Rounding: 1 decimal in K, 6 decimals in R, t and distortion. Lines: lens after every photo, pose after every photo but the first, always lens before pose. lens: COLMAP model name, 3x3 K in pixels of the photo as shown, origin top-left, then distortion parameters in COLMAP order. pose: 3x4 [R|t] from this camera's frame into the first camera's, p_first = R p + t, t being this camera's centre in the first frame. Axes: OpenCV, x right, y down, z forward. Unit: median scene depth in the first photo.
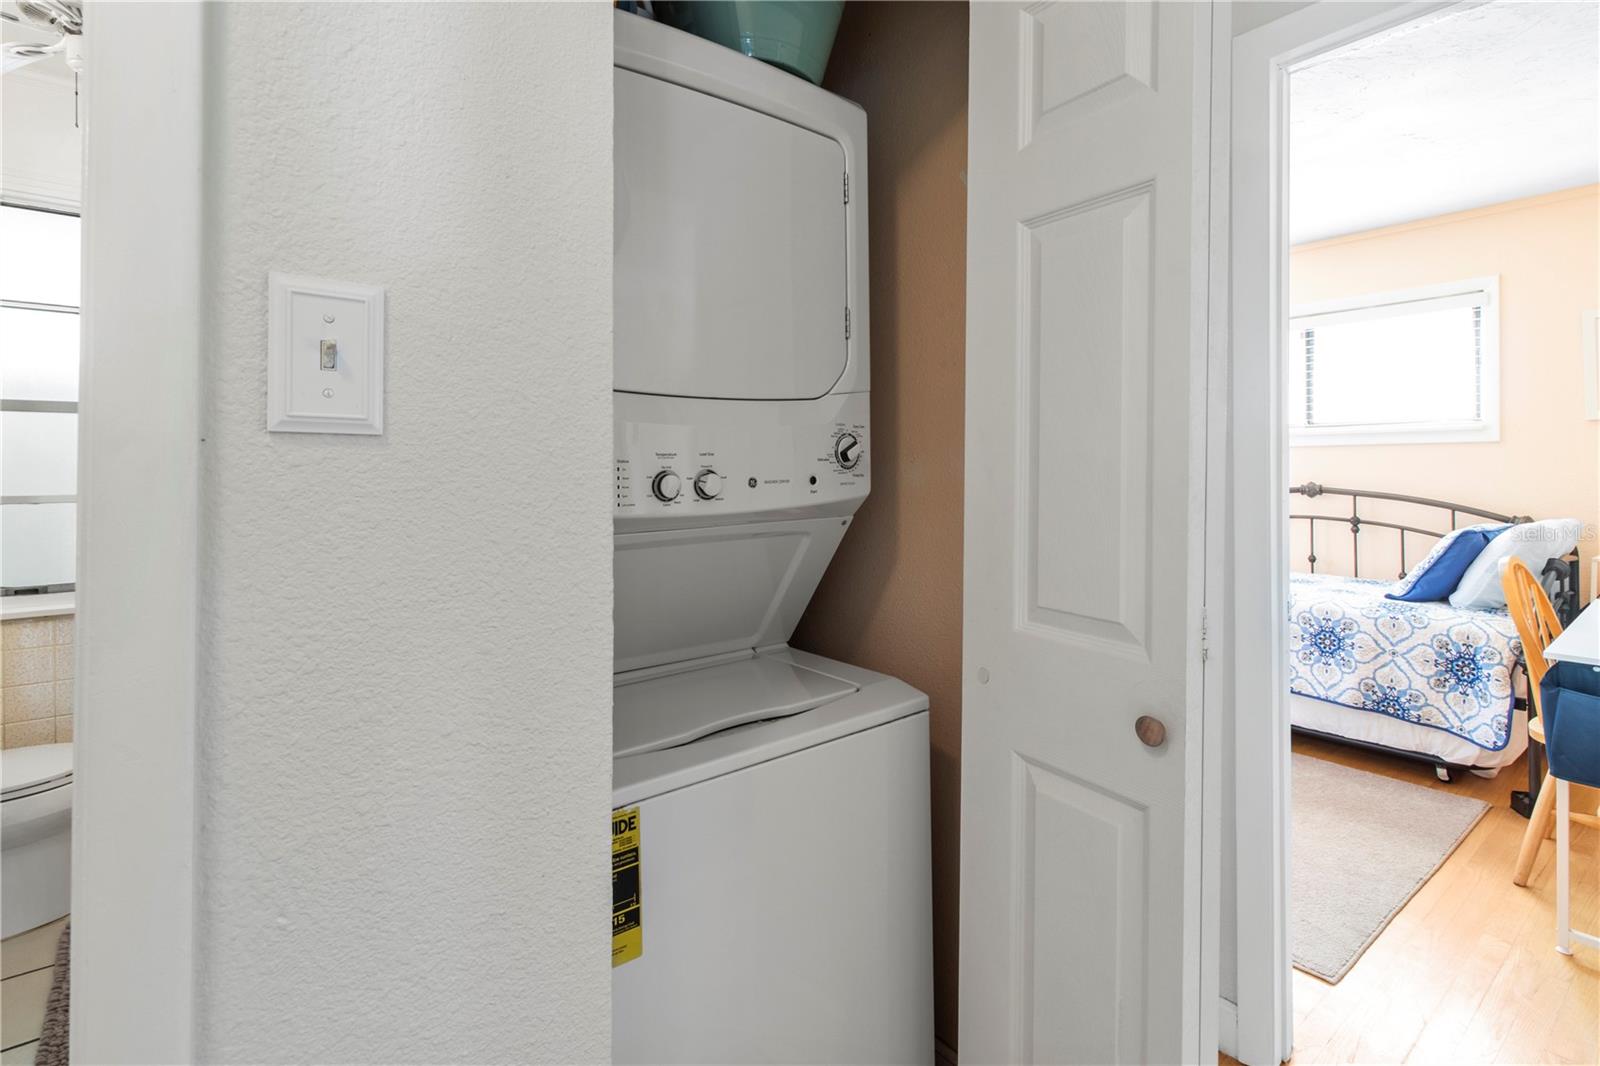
lens RADIAL K [[737.3, 0, 812.9], [0, 737.3, 461.8], [0, 0, 1]] dist [-0.000067, 0.000485]
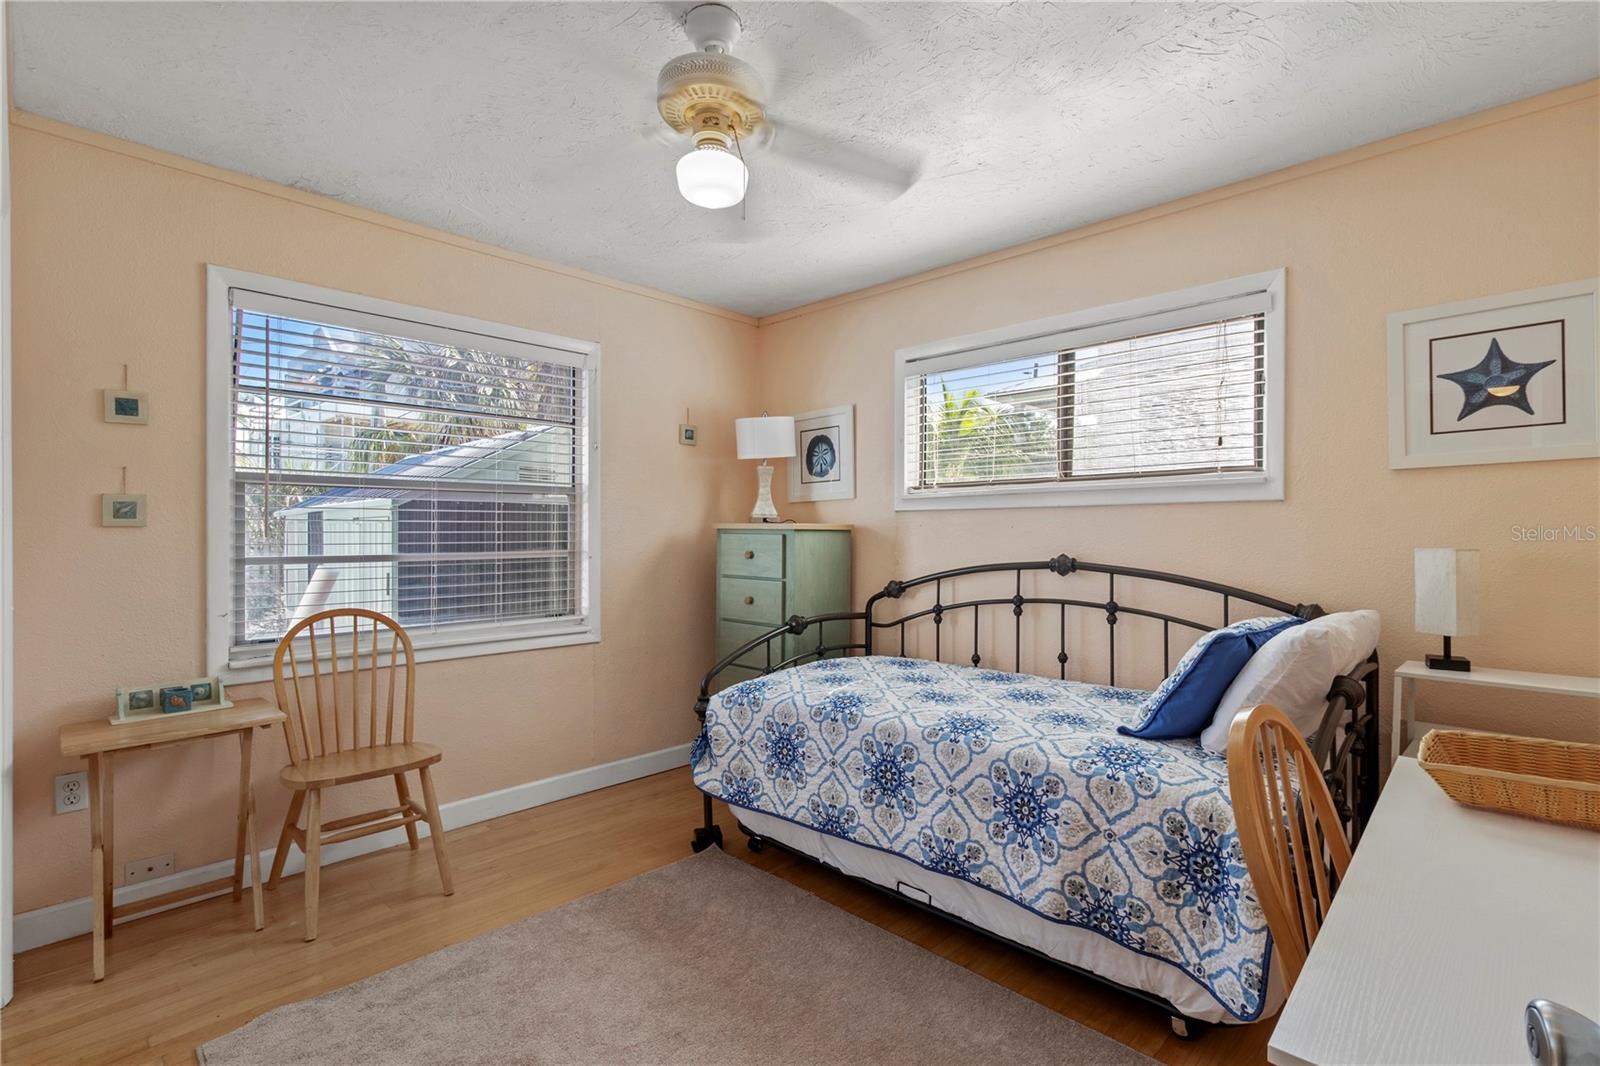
lens RADIAL K [[737.3, 0, 798.8], [0, 737.3, 532.5], [0, 0, 1]] dist [-0.000067, 0.000485]
pose [[0.991872, 0.001039, 0.127235, 0.439306], [-0.002238, 0.999954, 0.009278, -0.001389], [-0.127220, -0.009488, 0.991829, 0.410764]]
